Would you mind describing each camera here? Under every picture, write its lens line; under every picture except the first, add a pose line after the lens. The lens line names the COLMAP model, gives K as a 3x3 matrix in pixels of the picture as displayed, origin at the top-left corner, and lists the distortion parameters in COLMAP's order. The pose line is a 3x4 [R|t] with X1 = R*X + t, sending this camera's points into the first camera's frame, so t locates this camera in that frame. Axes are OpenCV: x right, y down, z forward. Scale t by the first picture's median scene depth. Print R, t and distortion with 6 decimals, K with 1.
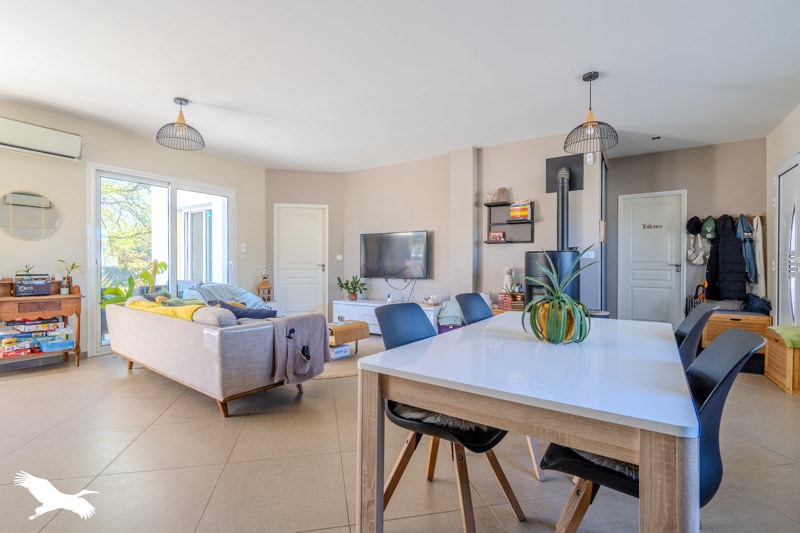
lens RADIAL K [[366.0, 0, 400.0], [0, 366.0, 266.5], [0, 0, 1]] dist [-0.000374, -0.000021]
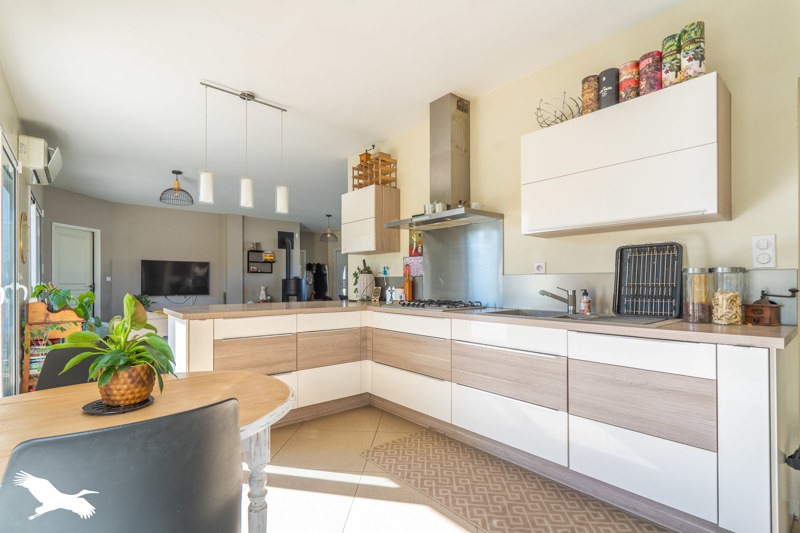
lens RADIAL K [[378.3, 0, 400.7], [0, 378.3, 281.4], [0, 0, 1]] dist [-0.000037, 0.000010]
pose [[0.277597, 0.001378, 0.960697, -1.334479], [0.002615, 0.999994, -0.002190, -0.015817], [-0.960694, 0.003120, 0.277592, -0.195568]]
